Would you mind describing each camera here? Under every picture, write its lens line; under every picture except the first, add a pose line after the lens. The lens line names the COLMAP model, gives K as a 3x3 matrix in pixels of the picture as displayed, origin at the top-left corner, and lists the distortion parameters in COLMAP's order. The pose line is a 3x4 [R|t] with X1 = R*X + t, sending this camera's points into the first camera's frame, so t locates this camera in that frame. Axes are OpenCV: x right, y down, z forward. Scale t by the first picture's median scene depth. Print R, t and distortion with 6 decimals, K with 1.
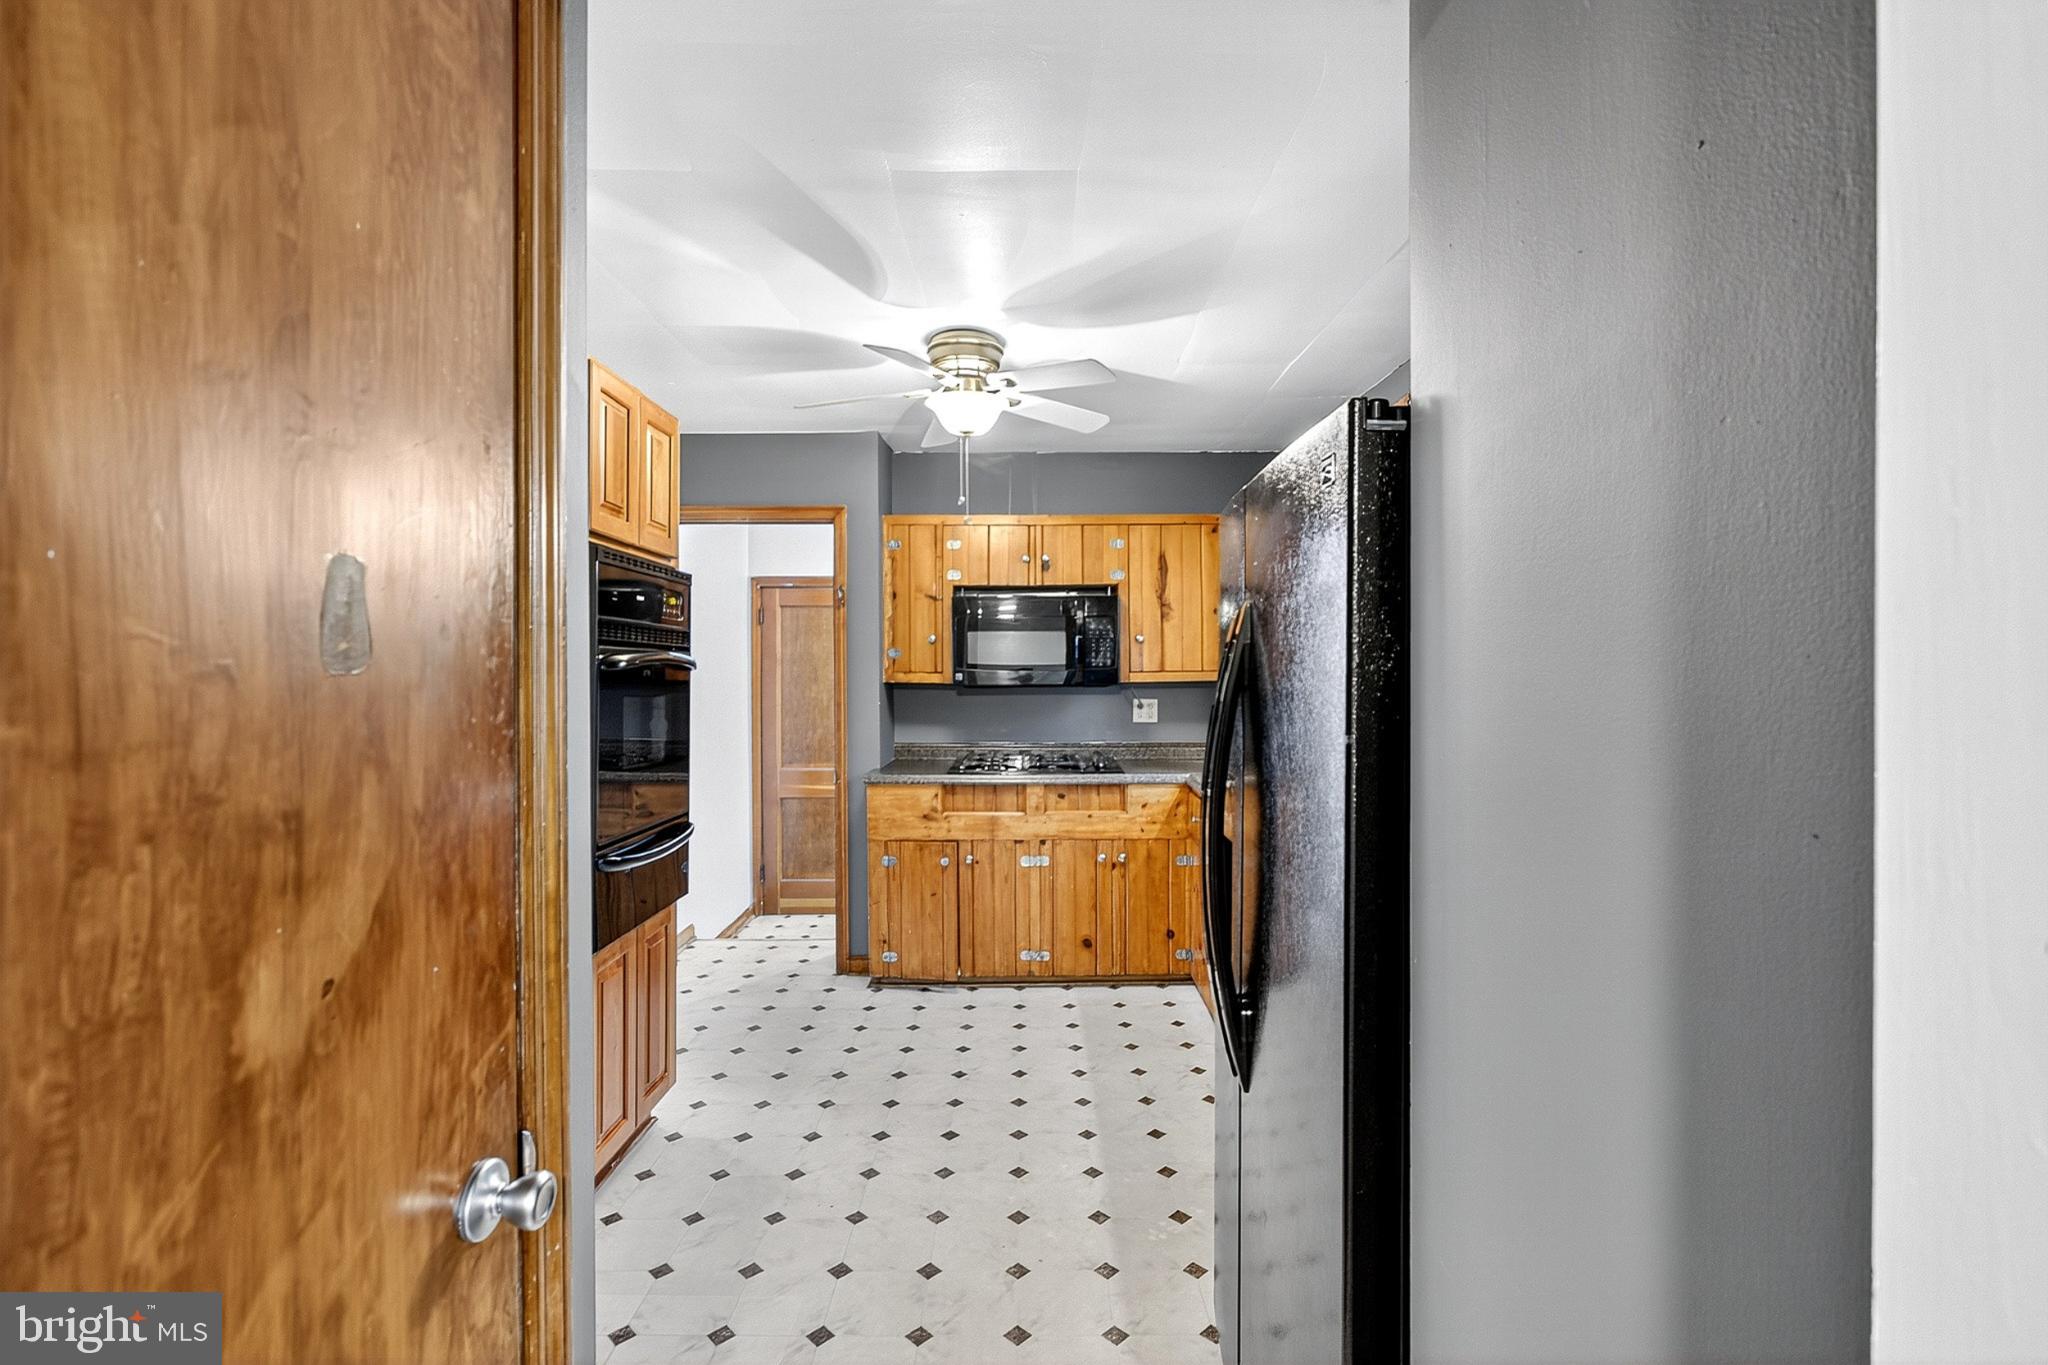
lens RADIAL K [[906.0, 0, 1028.9], [0, 906.0, 691.9], [0, 0, 1]] dist [-0.002743, -0.000747]
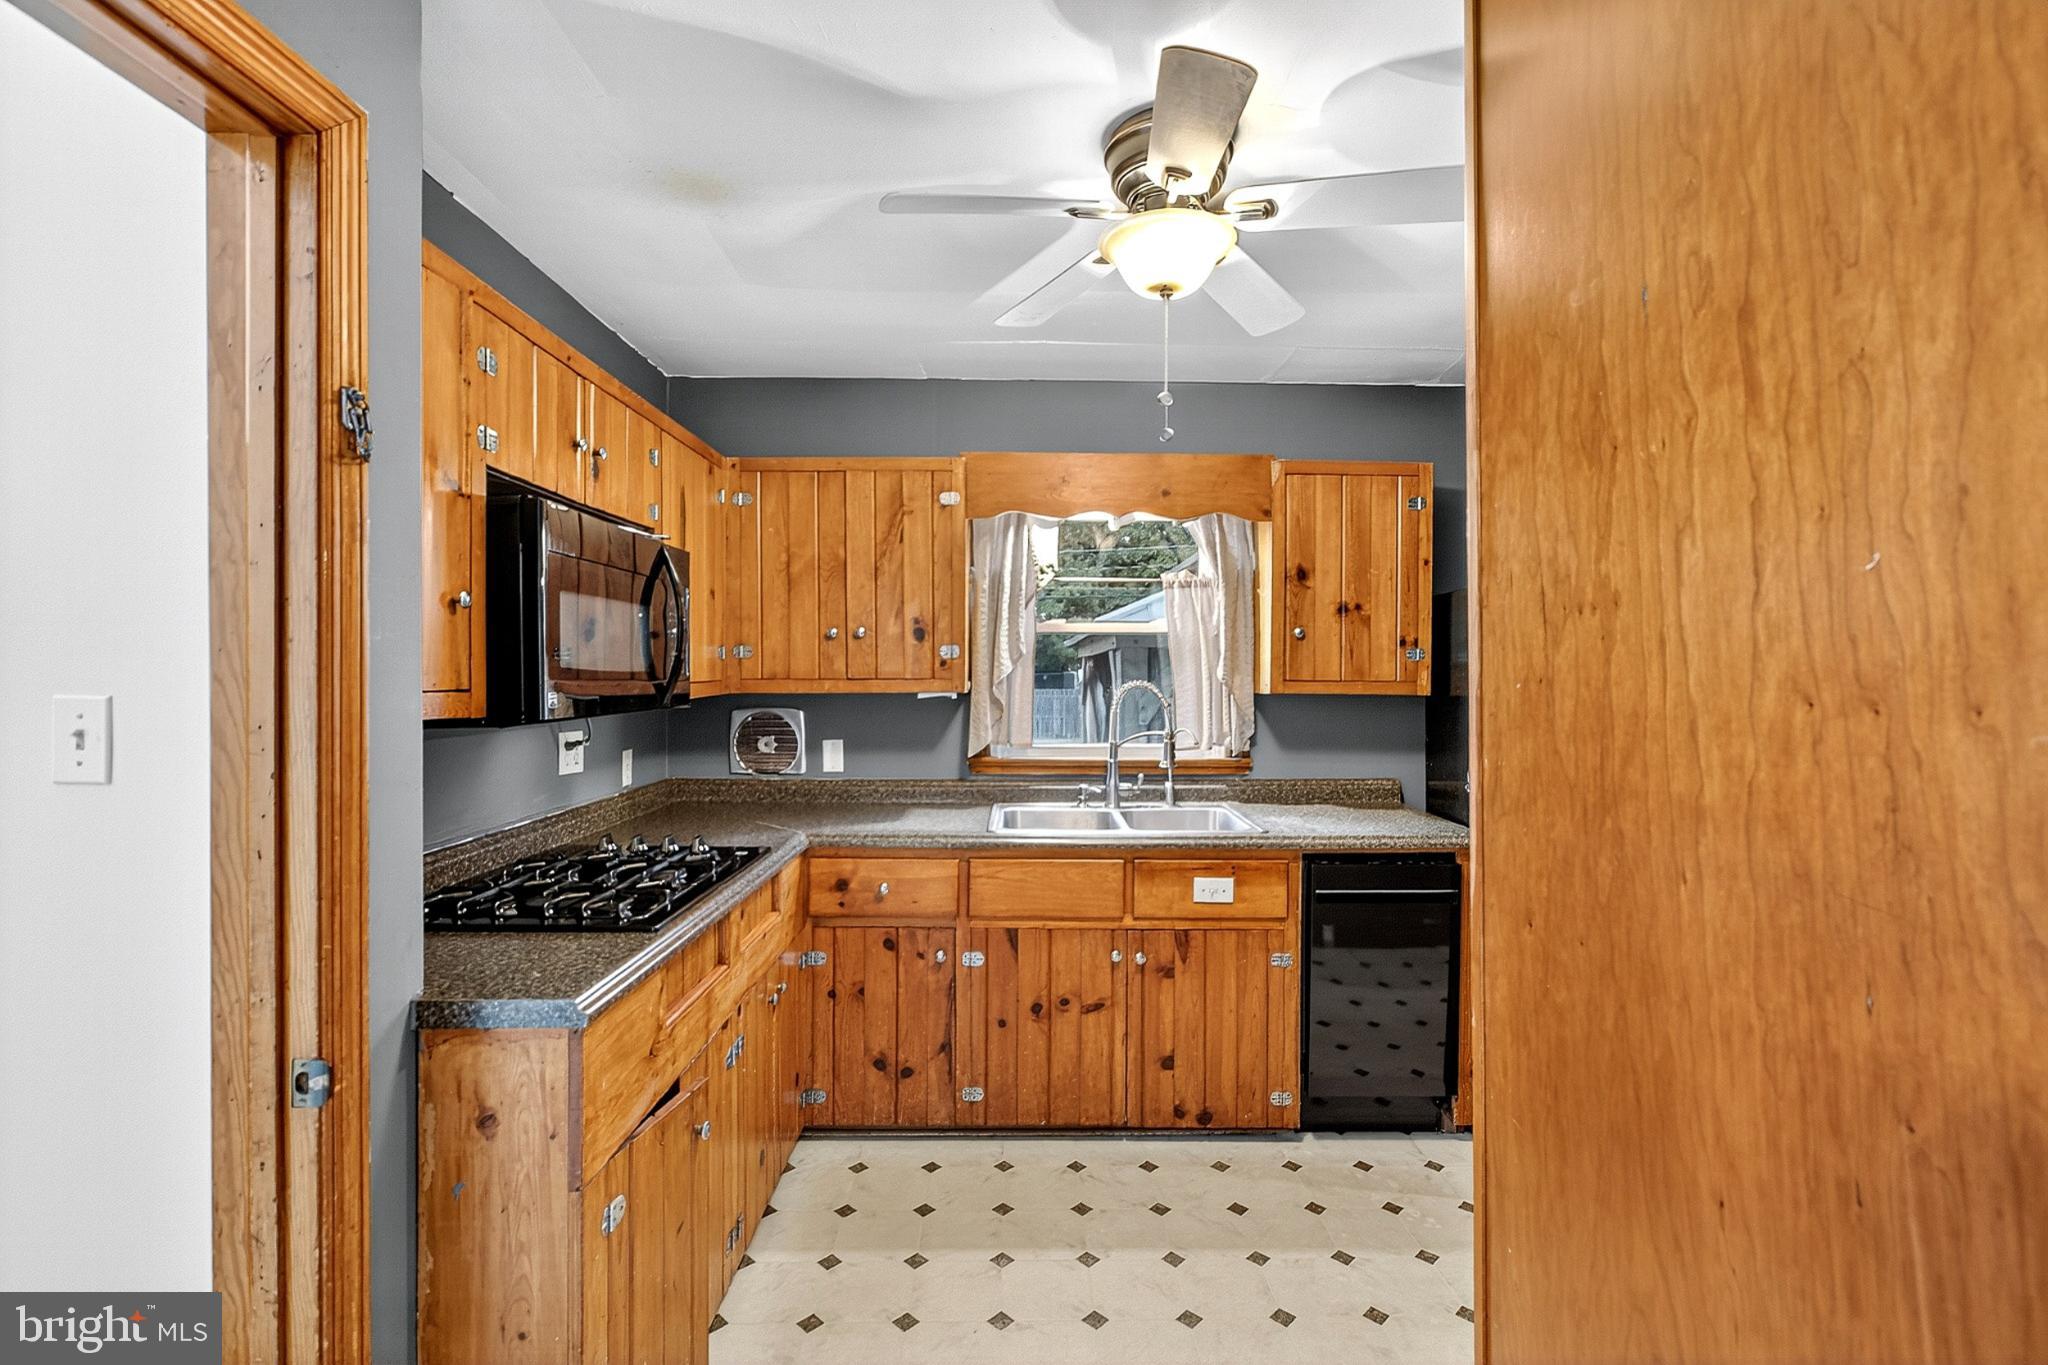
lens RADIAL K [[923.1, 0, 1032.9], [0, 923.1, 683.9], [0, 0, 1]] dist [0.000095, -0.000080]
pose [[-0.010402, -0.003468, 0.999940, -0.516727], [0.025772, 0.999661, 0.003735, -0.018702], [-0.999614, 0.025810, -0.010309, 0.825653]]
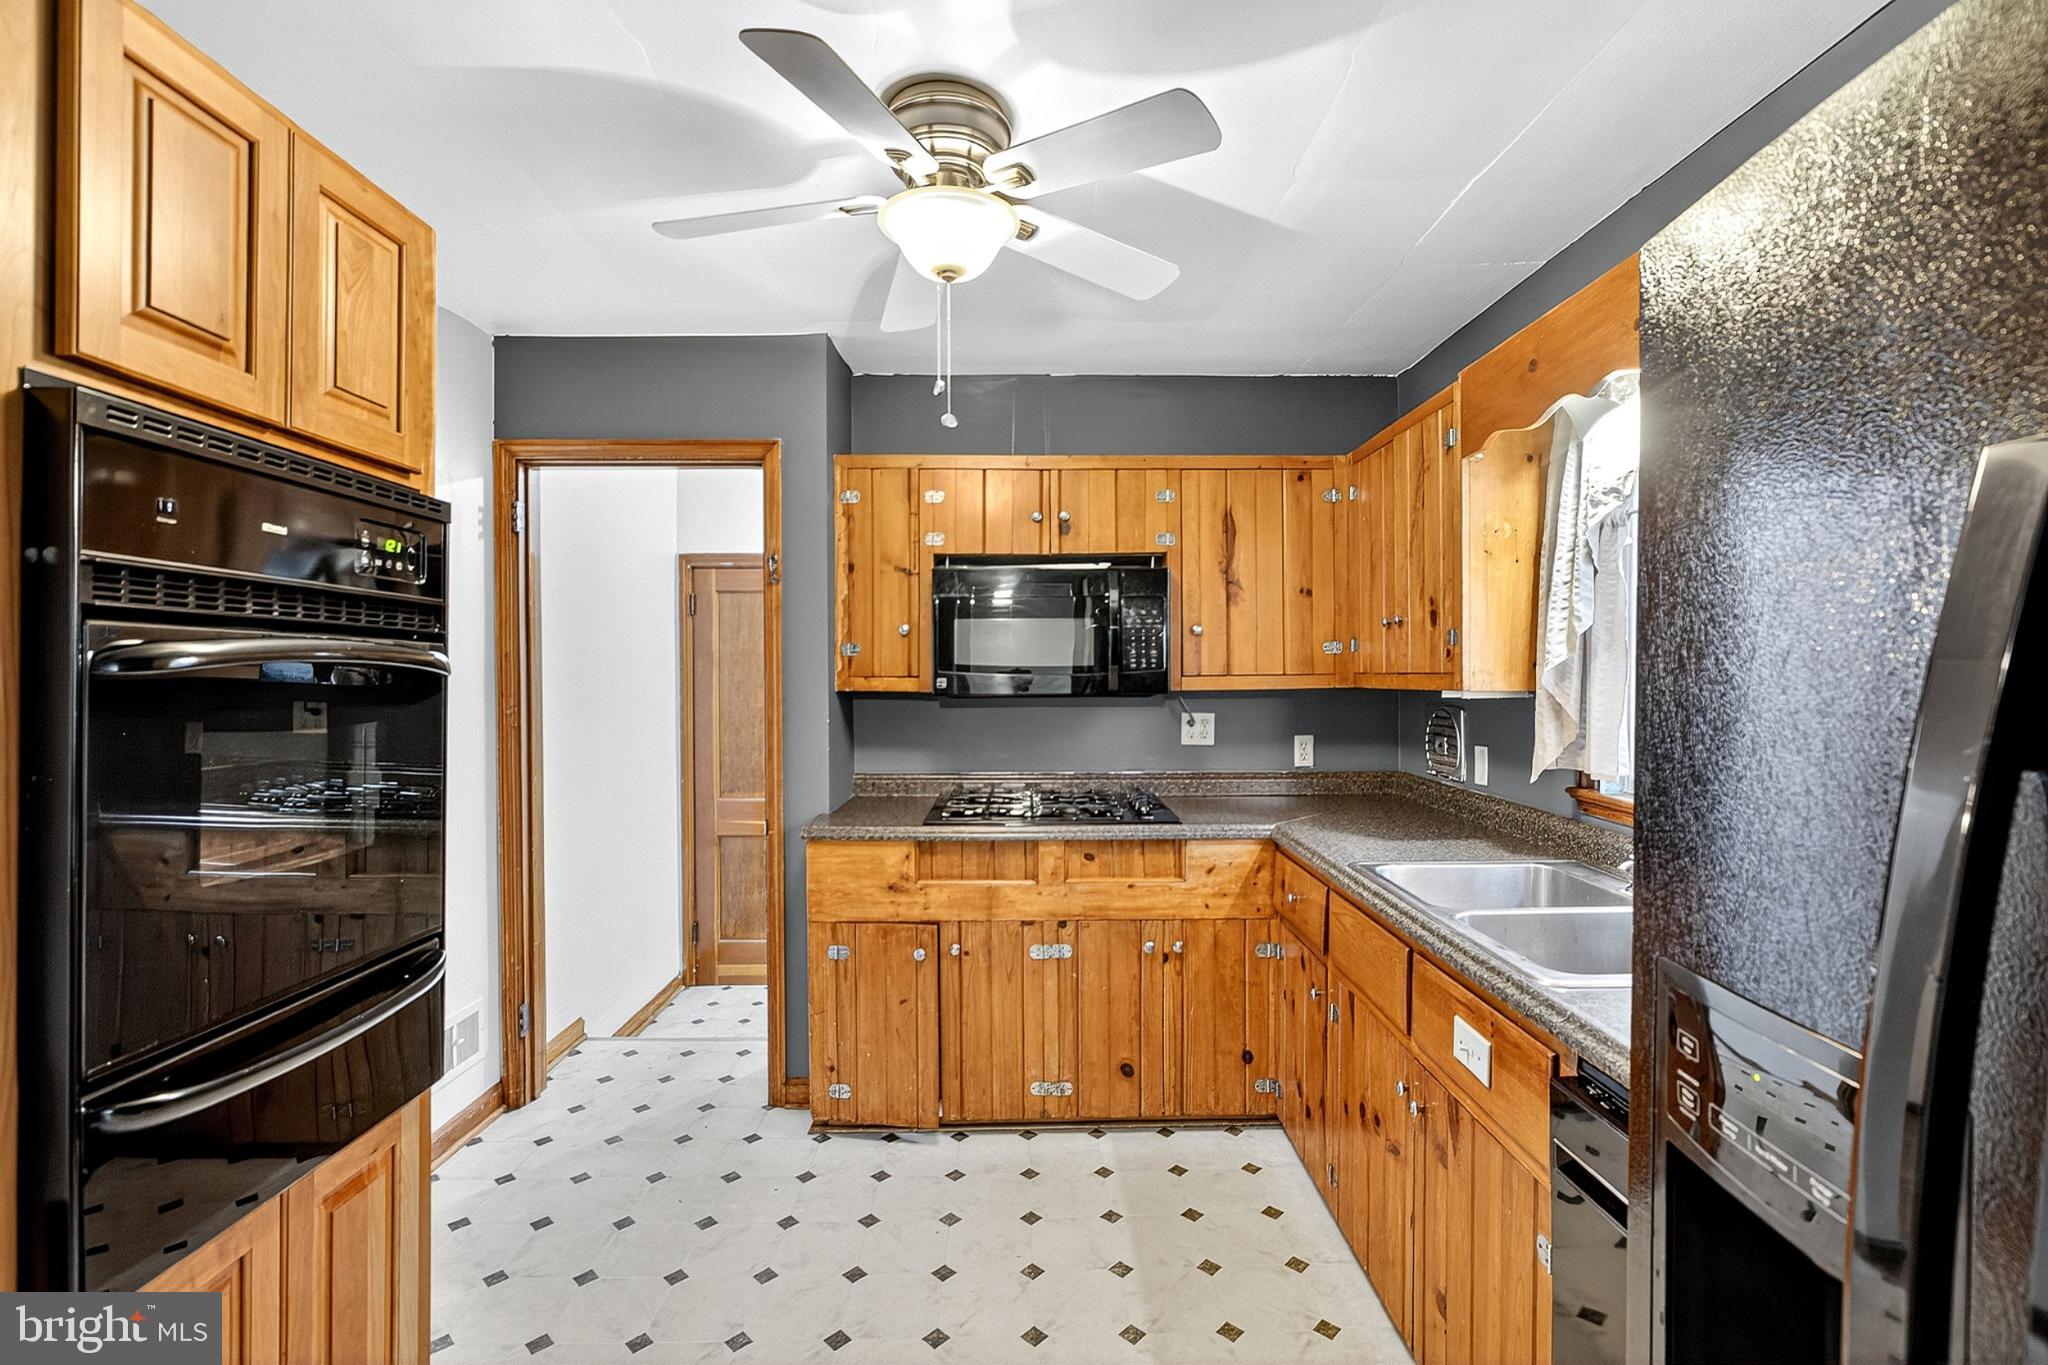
lens RADIAL K [[906.0, 0, 1028.9], [0, 906.0, 691.9], [0, 0, 1]] dist [-0.002743, -0.000747]
pose [[0.999976, 0.000306, 0.006881, -0.014883], [-0.000288, 0.999997, -0.002612, -0.008428], [-0.006882, 0.002610, 0.999973, 0.309986]]
